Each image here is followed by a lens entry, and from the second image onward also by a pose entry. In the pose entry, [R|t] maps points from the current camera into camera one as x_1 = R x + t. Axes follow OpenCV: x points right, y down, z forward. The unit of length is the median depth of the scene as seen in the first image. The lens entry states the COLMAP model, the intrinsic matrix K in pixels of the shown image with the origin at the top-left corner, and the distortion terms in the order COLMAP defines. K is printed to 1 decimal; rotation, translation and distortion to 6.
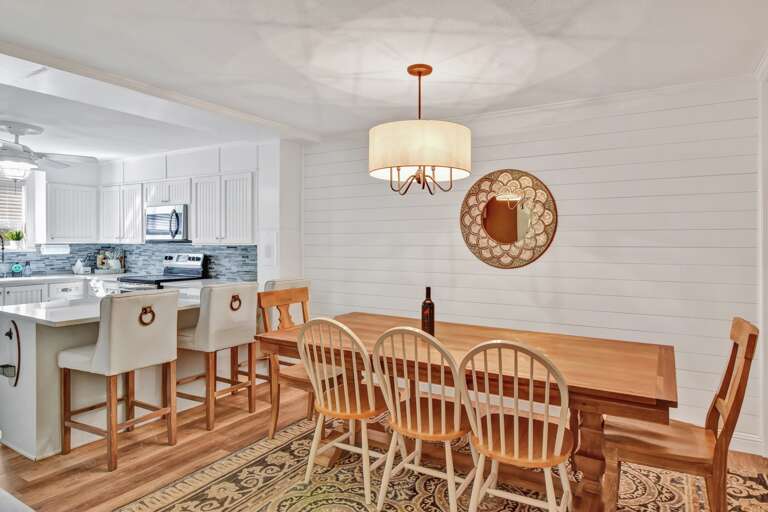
lens RADIAL K [[465.3, 0, 383.5], [0, 465.3, 251.5], [0, 0, 1]] dist [-0.000282, -0.004768]
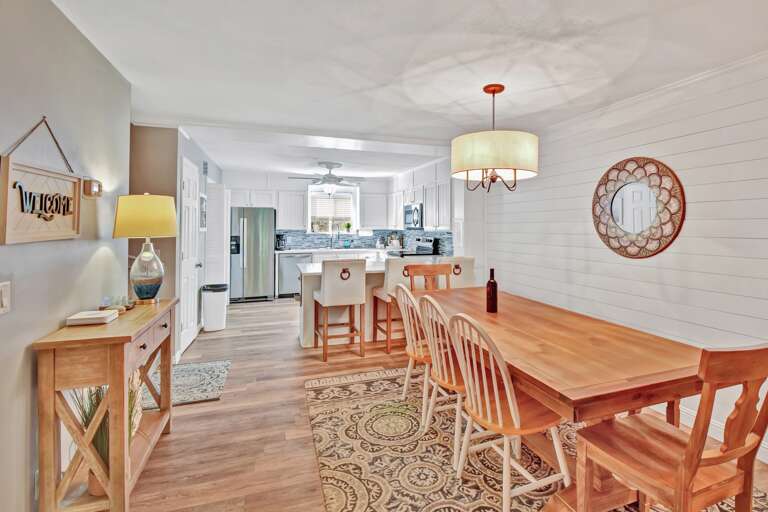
lens RADIAL K [[361.4, 0, 376.7], [0, 361.4, 233.7], [0, 0, 1]] dist [0.001582, -0.000296]
pose [[0.767857, 0.012039, -0.640508, 0.354023], [-0.015509, 0.999880, 0.000202, -0.007584], [0.640434, 0.009778, 0.767951, 0.068878]]
